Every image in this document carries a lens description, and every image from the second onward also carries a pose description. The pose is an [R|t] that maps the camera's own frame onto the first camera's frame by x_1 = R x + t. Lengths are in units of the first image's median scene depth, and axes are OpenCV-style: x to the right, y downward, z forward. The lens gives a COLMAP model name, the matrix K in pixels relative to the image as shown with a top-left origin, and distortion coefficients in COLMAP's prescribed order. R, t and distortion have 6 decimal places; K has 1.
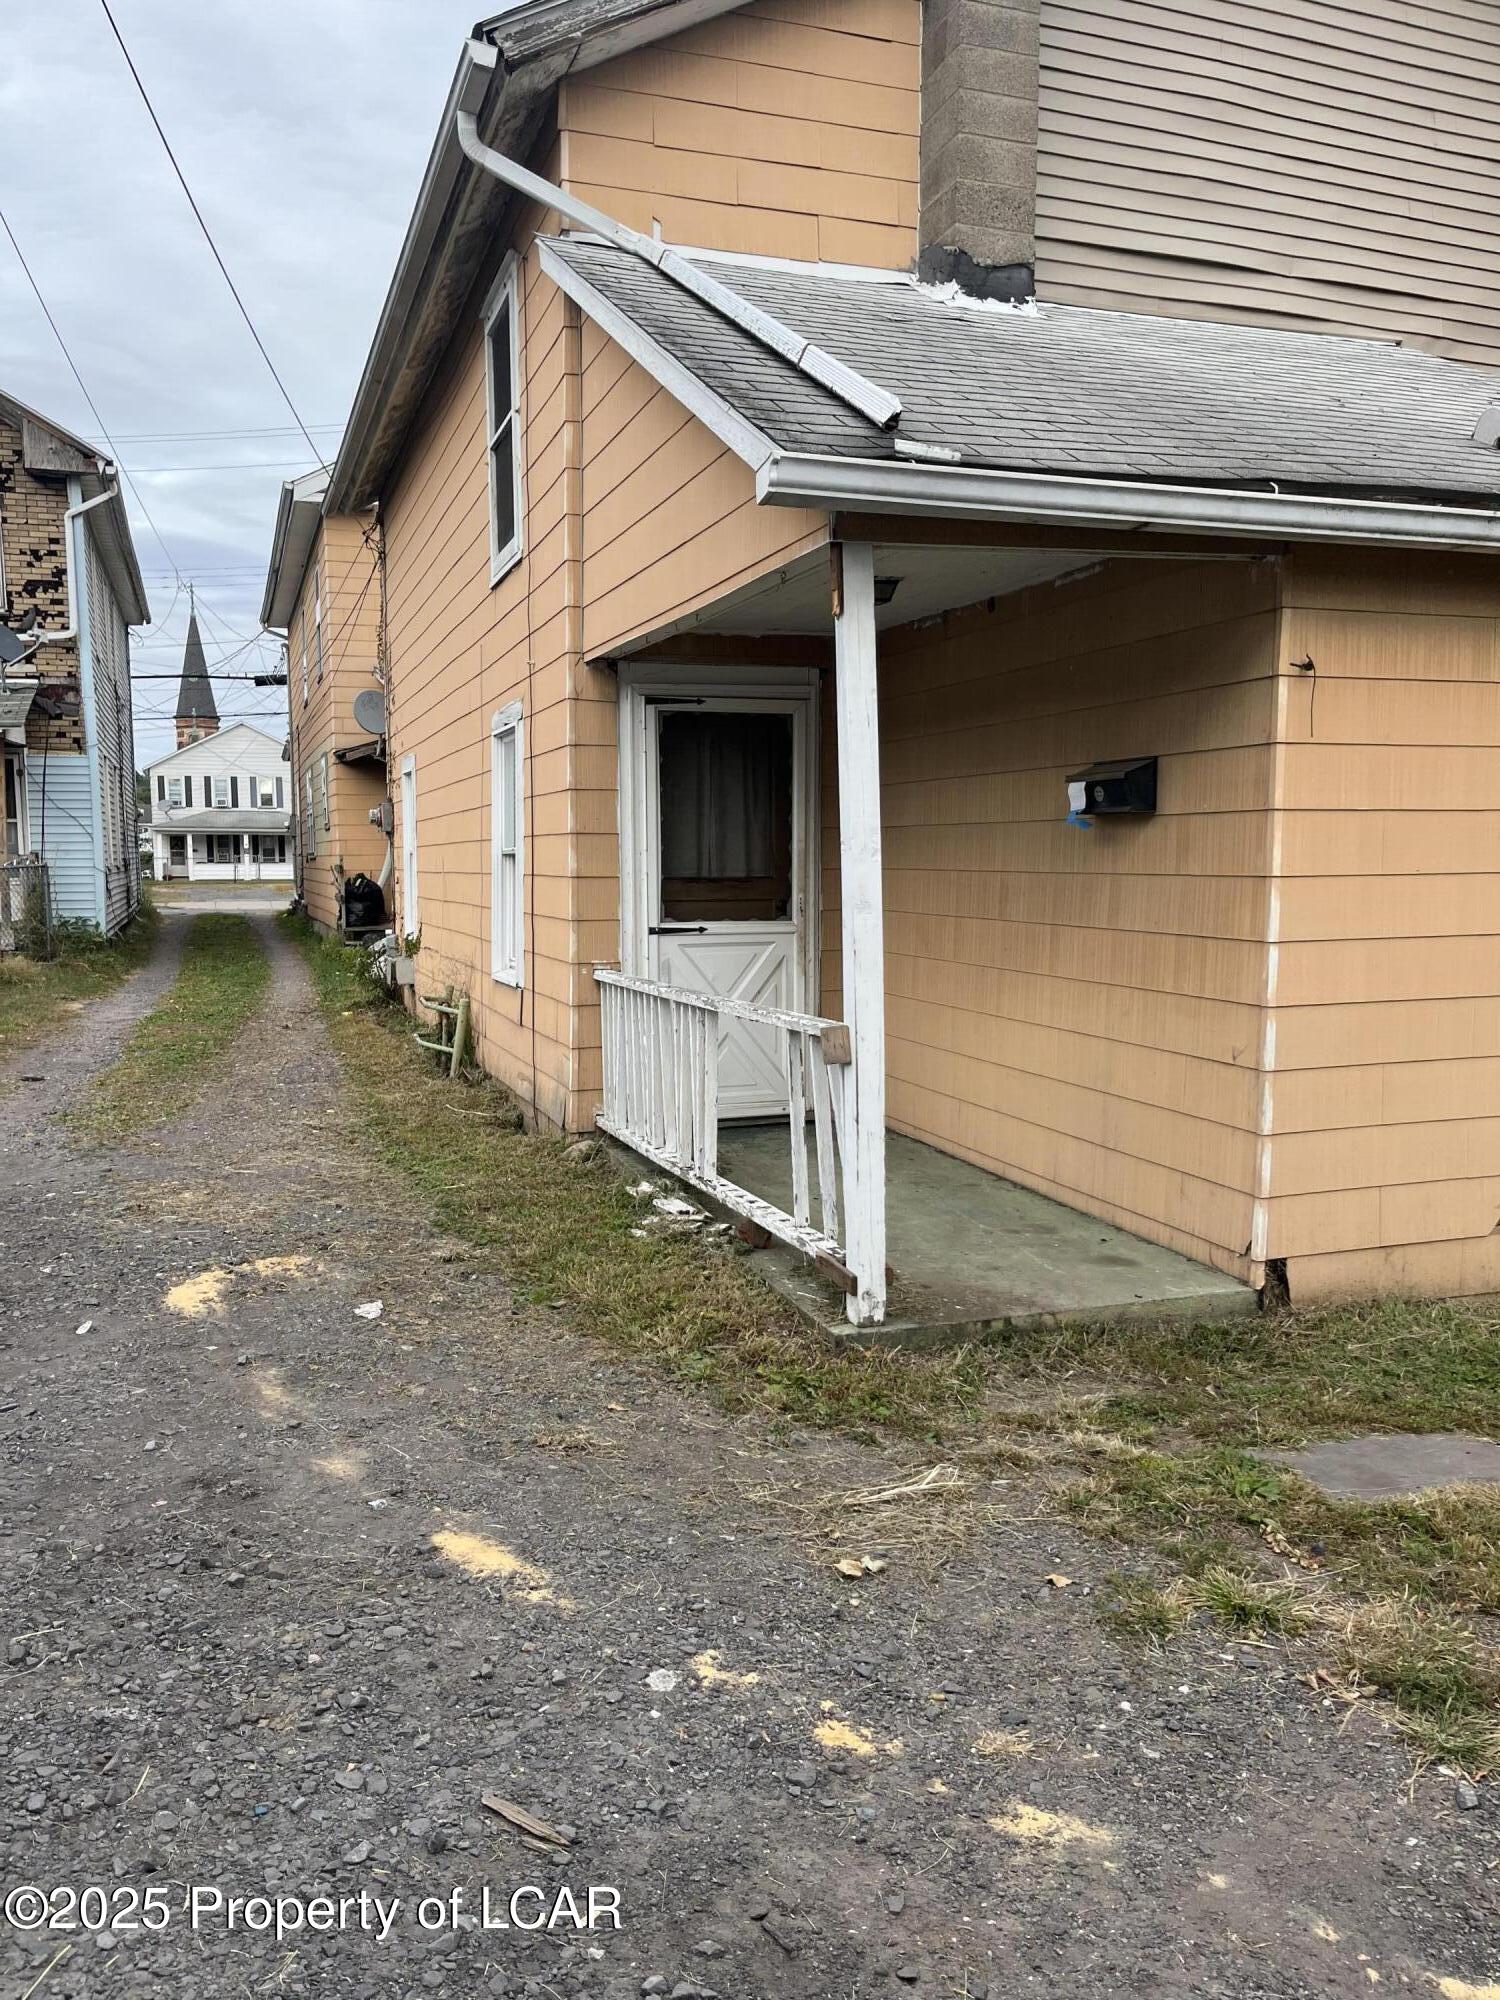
lens RADIAL K [[1500.0, 0, 748.2], [0, 1500.0, 1002.0], [0, 0, 1]] dist [0.066394, -0.093721]
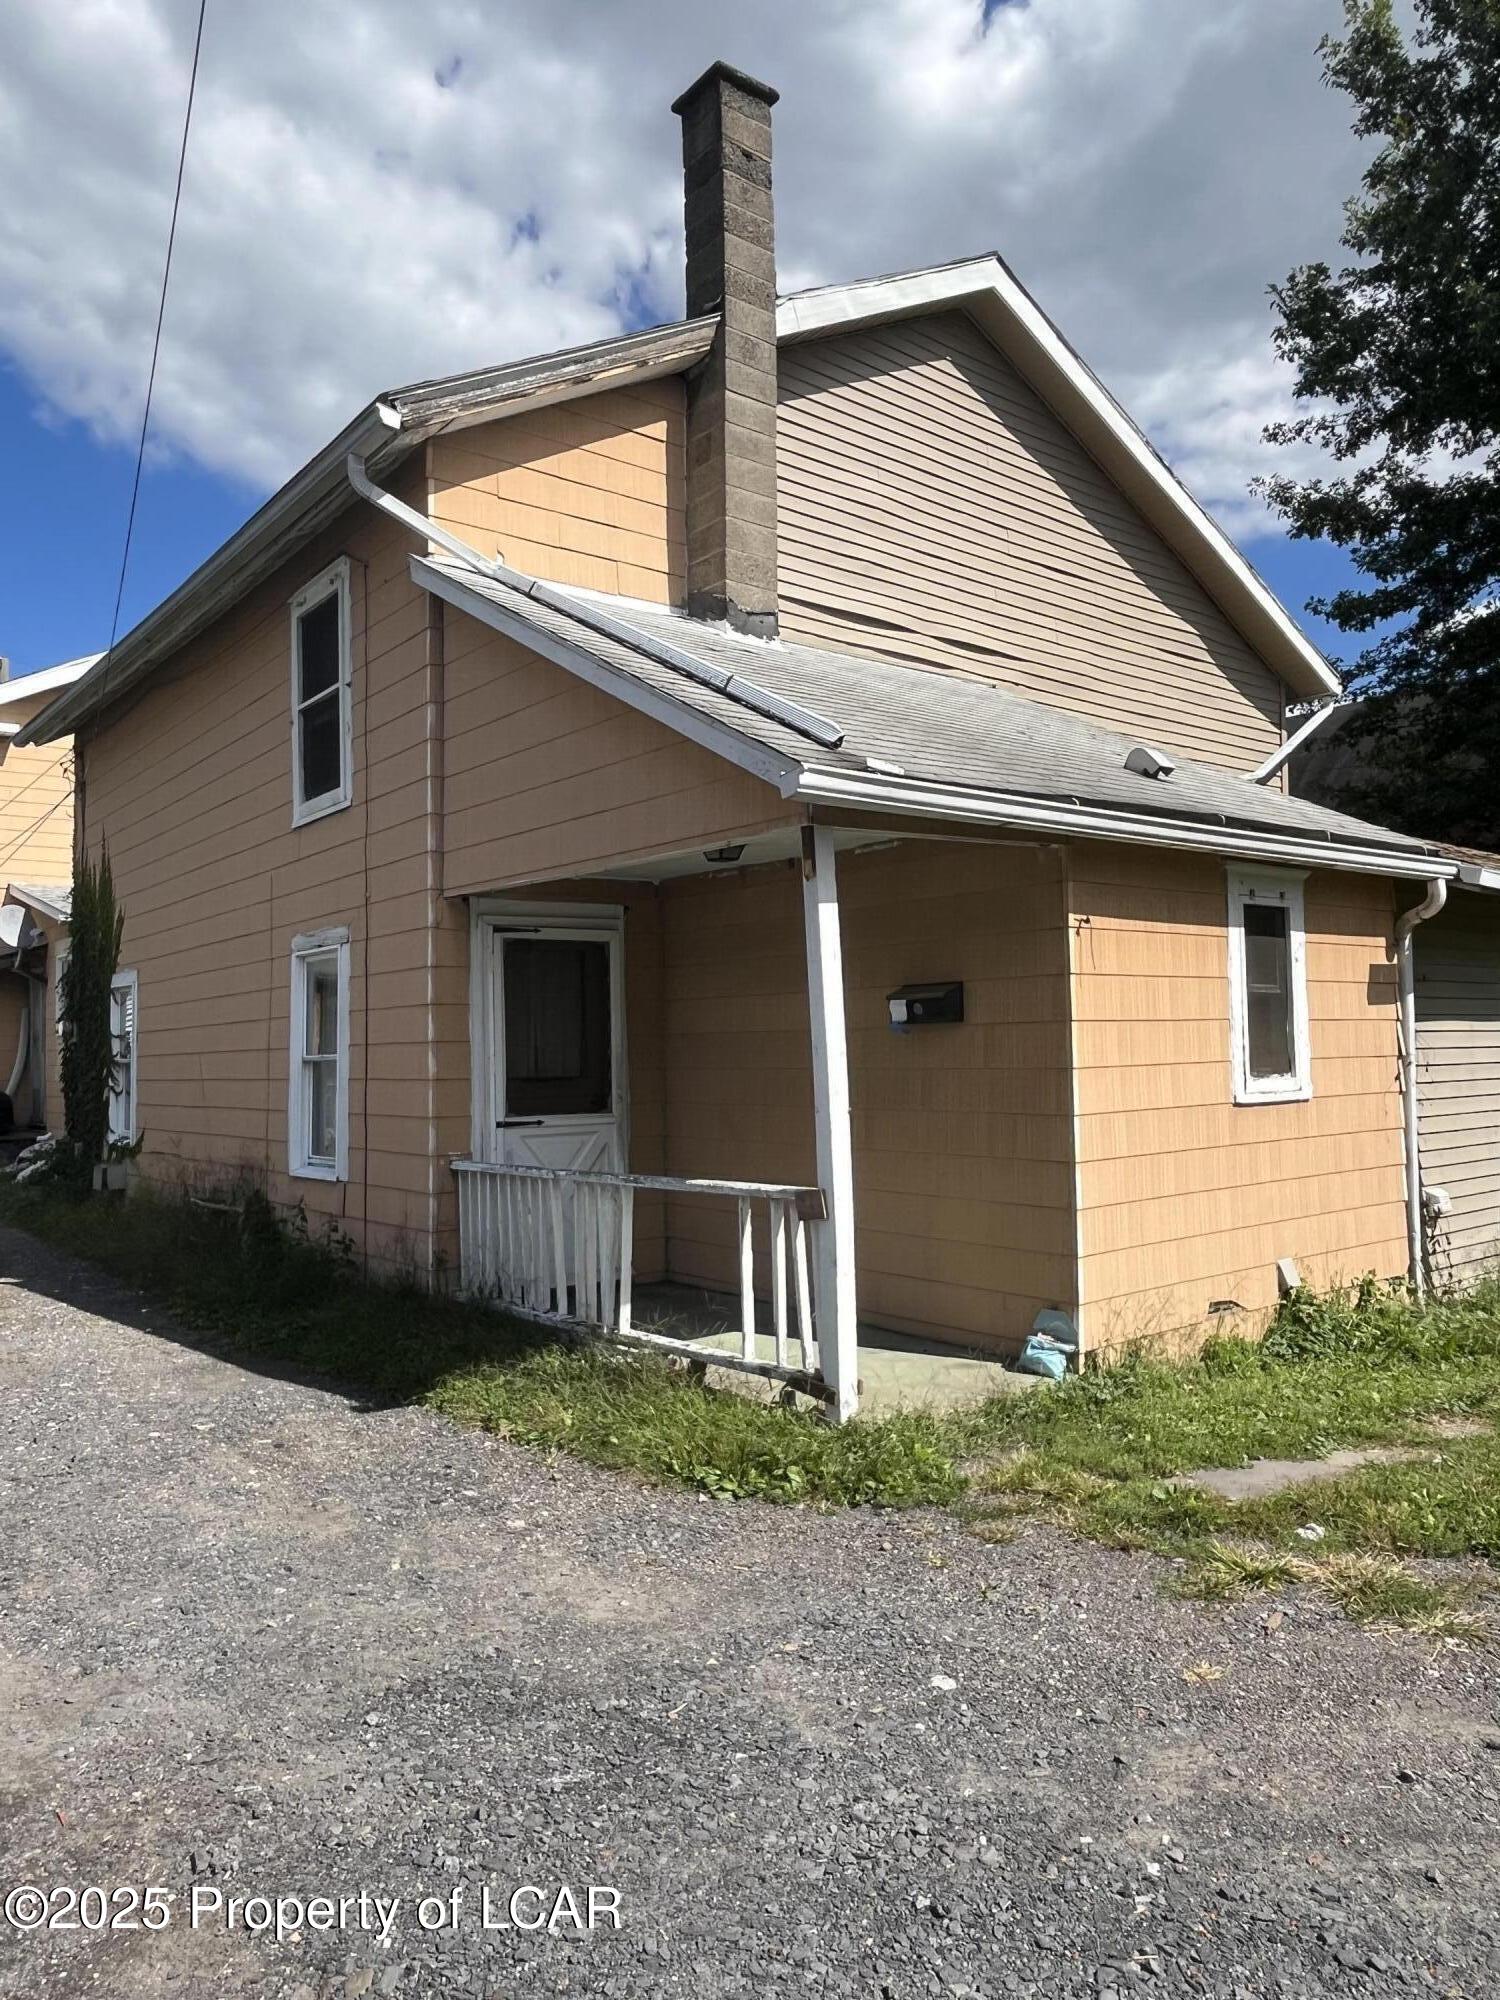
lens RADIAL K [[1344.5, 0, 749.5], [0, 1344.5, 998.3], [0, 0, 1]] dist [-0.008511, 0.001369]
pose [[0.942678, -0.001874, 0.333700, -0.229790], [0.048163, 0.990278, -0.130495, 0.000469], [-0.330211, 0.139087, 0.933604, -0.045526]]
